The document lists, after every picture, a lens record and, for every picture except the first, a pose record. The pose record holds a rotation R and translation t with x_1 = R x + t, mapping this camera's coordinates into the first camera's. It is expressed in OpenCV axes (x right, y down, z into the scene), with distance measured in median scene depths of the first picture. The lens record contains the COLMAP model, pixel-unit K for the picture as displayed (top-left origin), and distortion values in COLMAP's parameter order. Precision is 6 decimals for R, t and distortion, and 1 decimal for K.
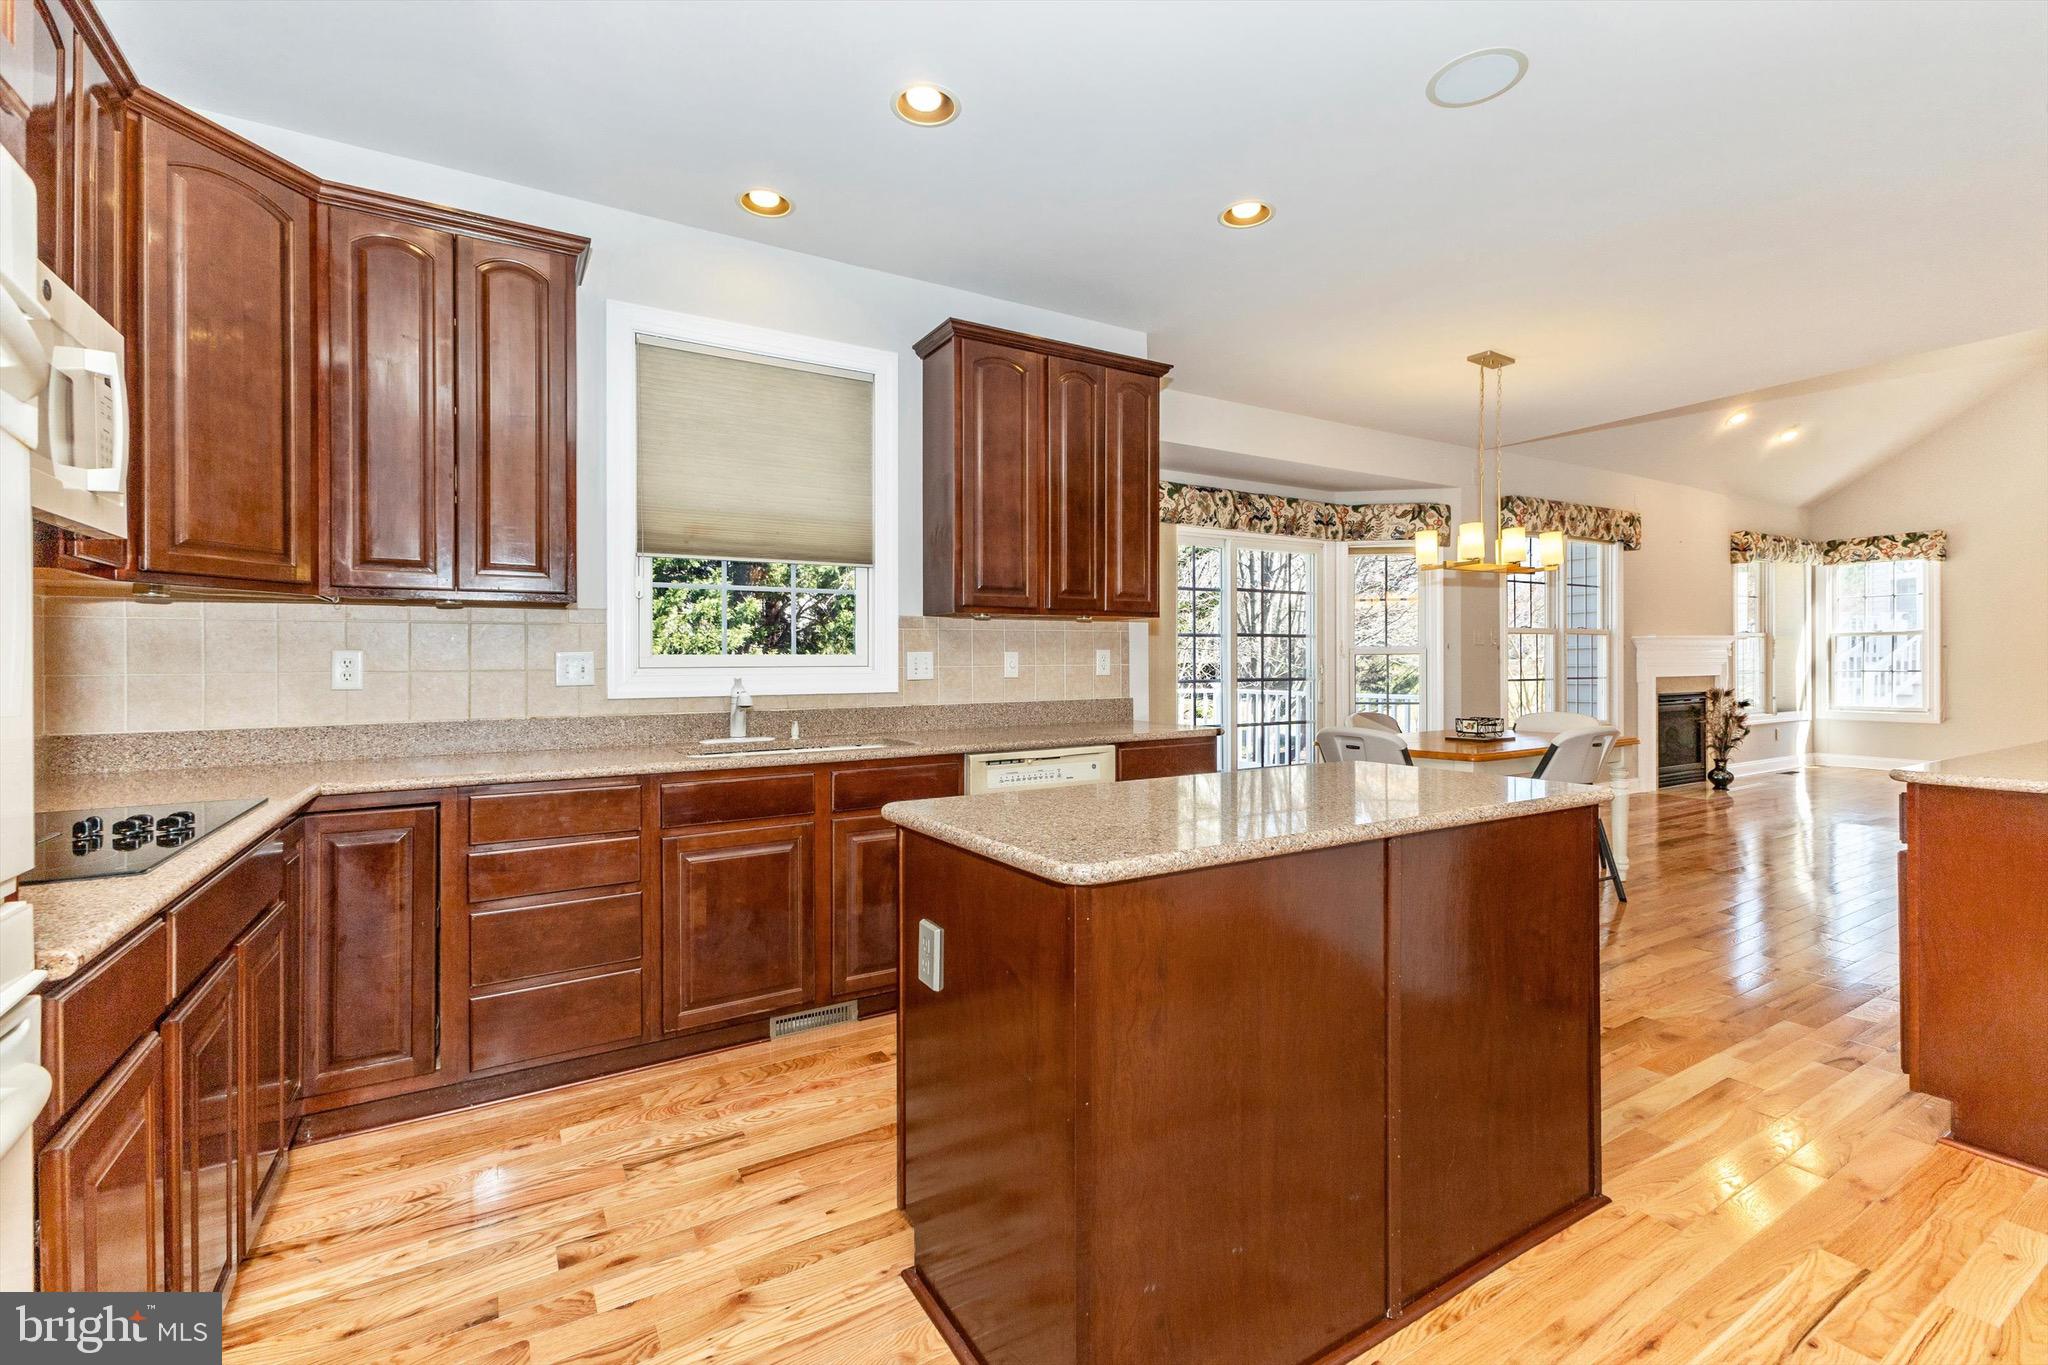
lens RADIAL K [[893.4, 0, 1025.1], [0, 893.4, 664.4], [0, 0, 1]] dist [0.011554, 0.000688]
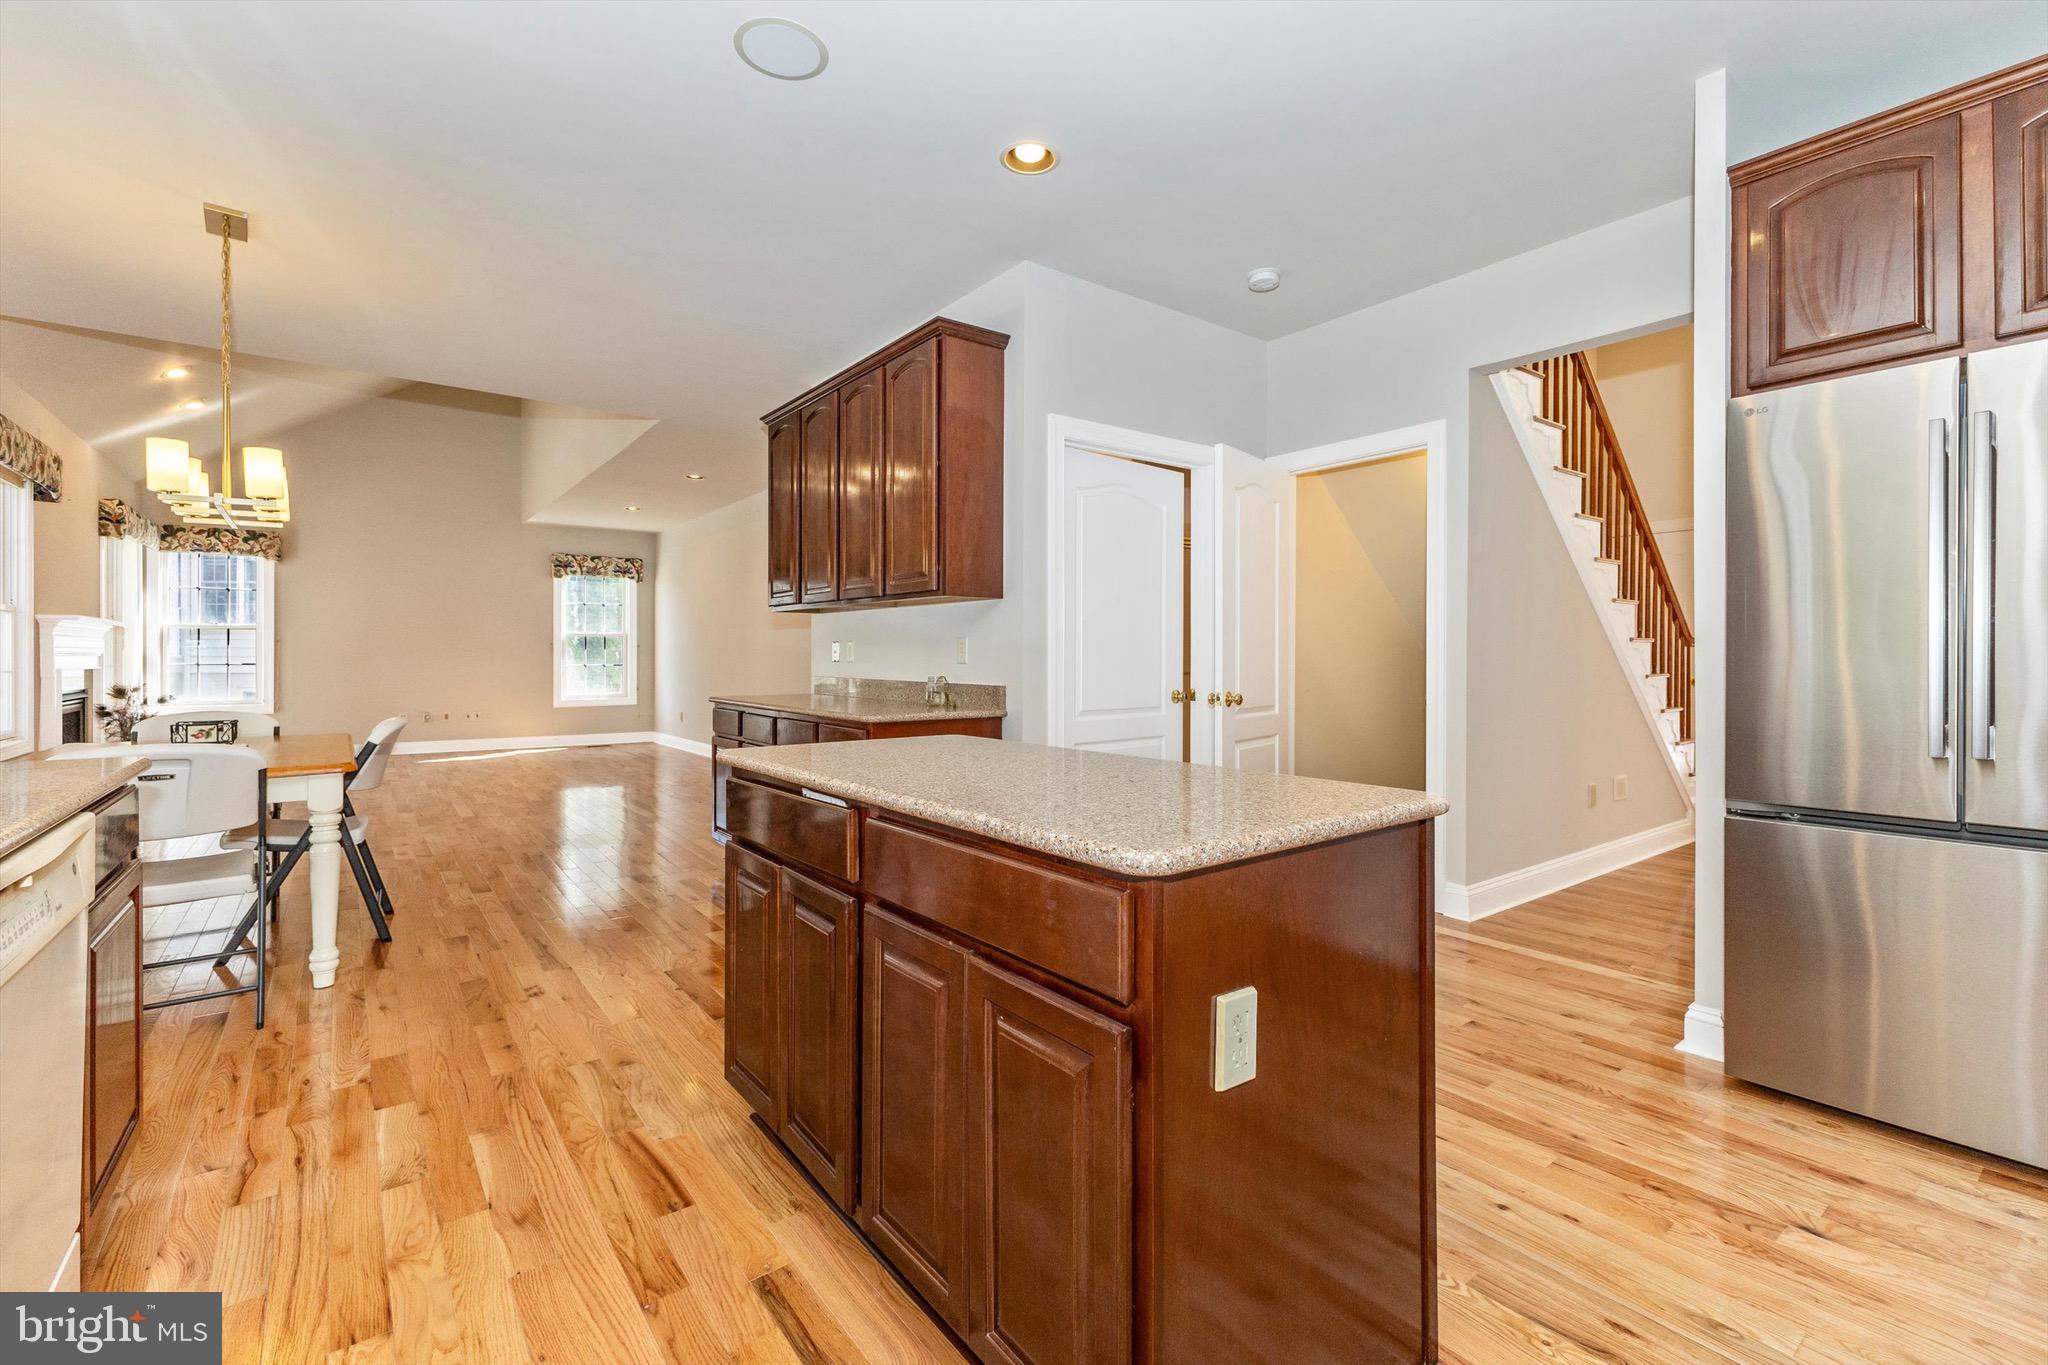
lens RADIAL K [[893.4, 0, 1025.1], [0, 893.4, 664.4], [0, 0, 1]] dist [0.011554, 0.000688]
pose [[-0.103771, -0.002111, 0.994599, -0.191894], [0.003482, 0.999991, 0.002486, 0.011806], [-0.994595, 0.003721, -0.103763, 0.313778]]
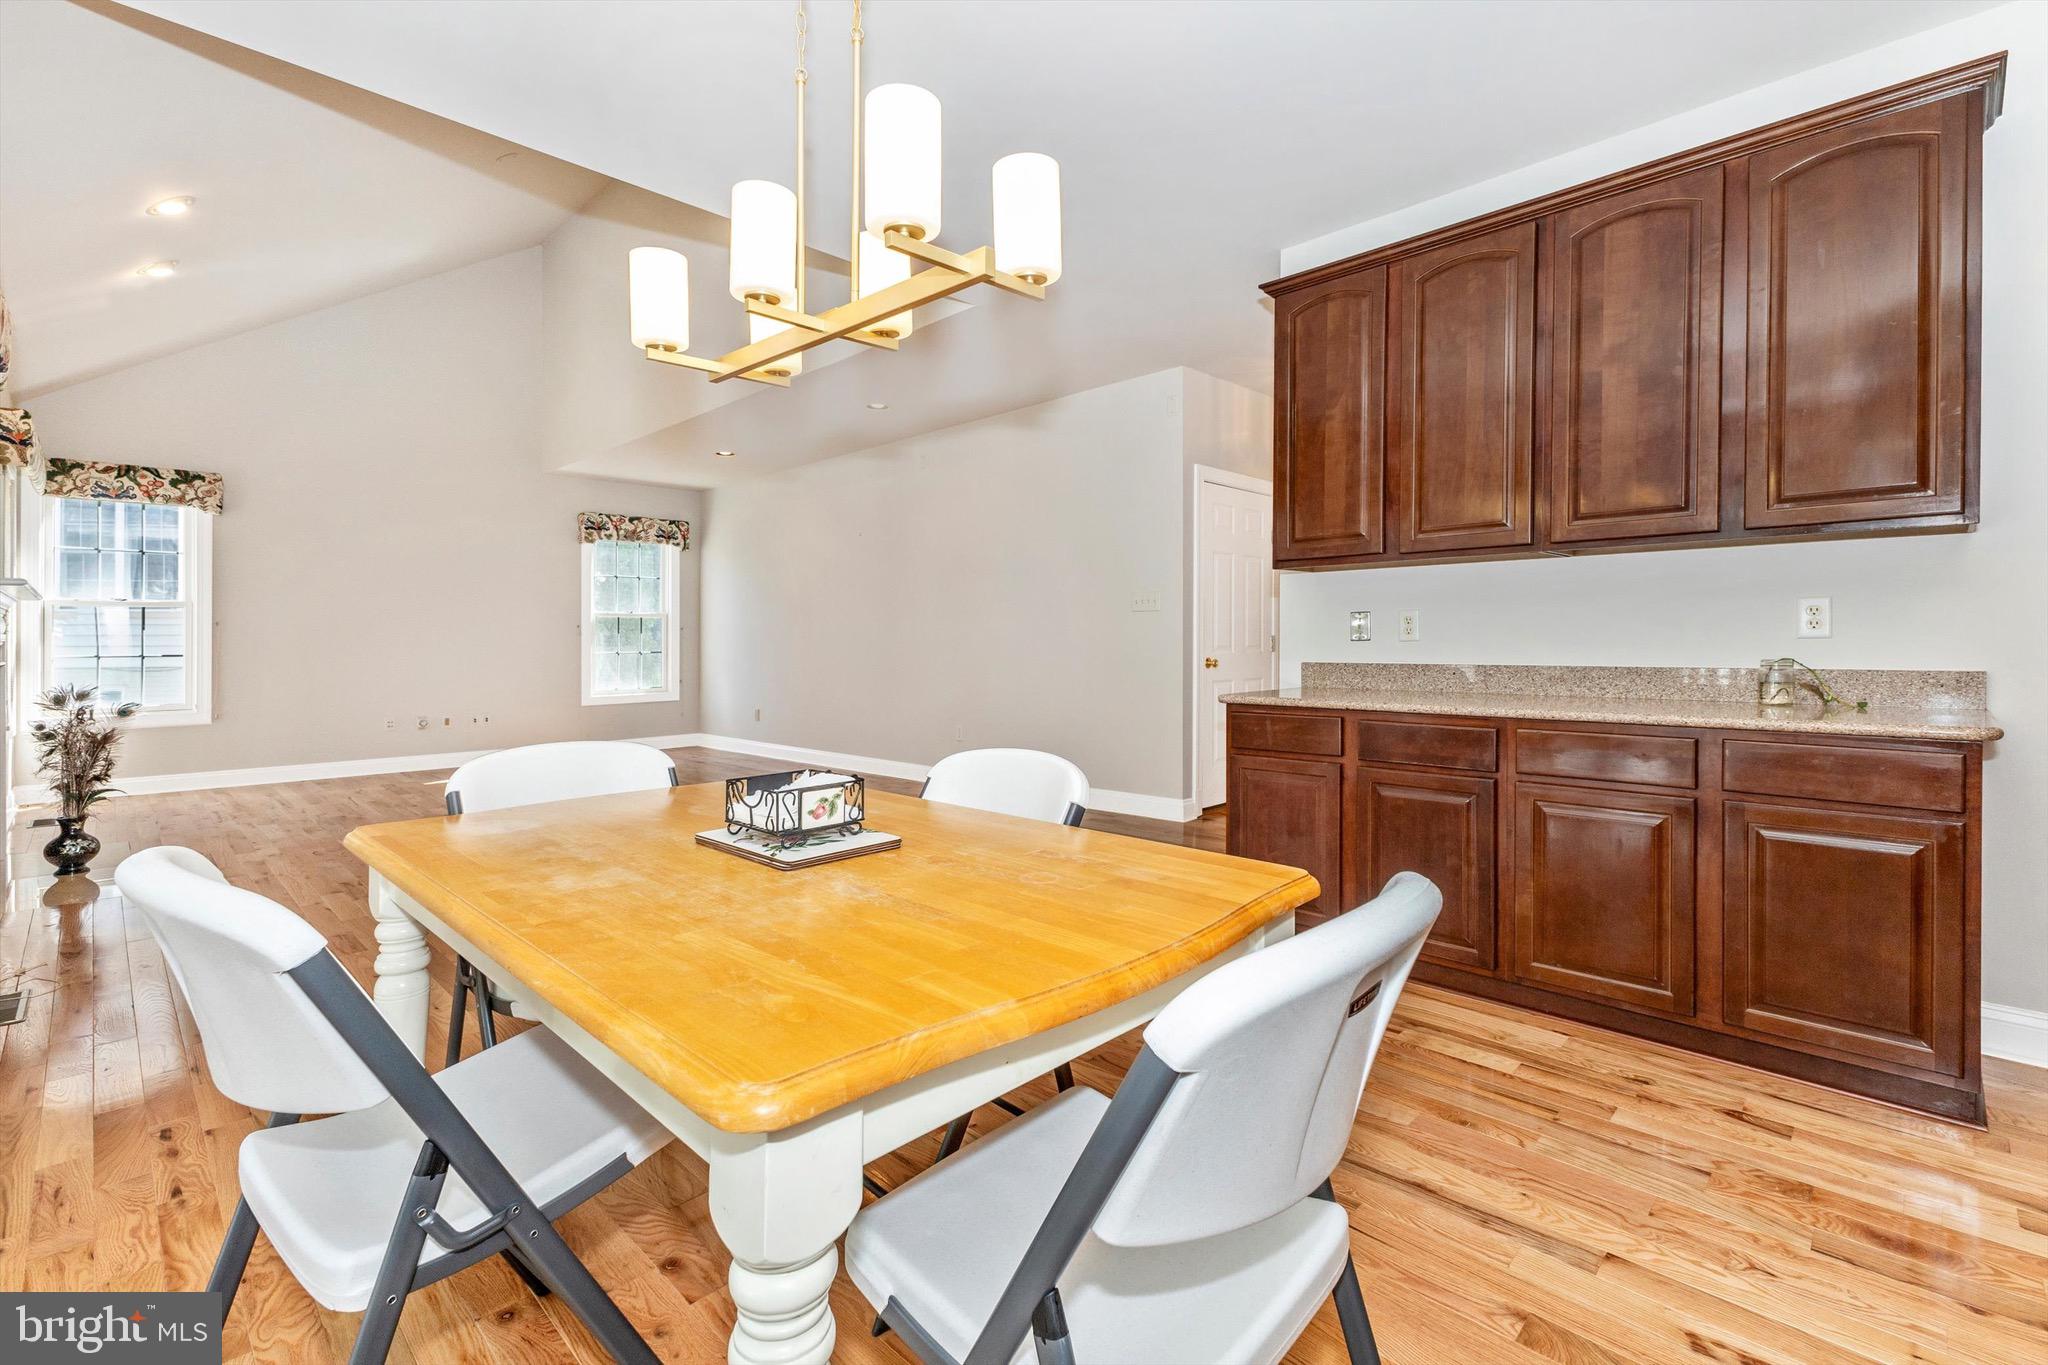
lens RADIAL K [[878.6, 0, 1016.0], [0, 878.6, 636.7], [0, 0, 1]] dist [0.010708, 0.000078]
pose [[-0.262216, 0.011914, 0.964936, 0.133512], [0.013158, 0.999875, -0.008770, 0.009820], [-0.964920, 0.010397, -0.262340, 0.734261]]
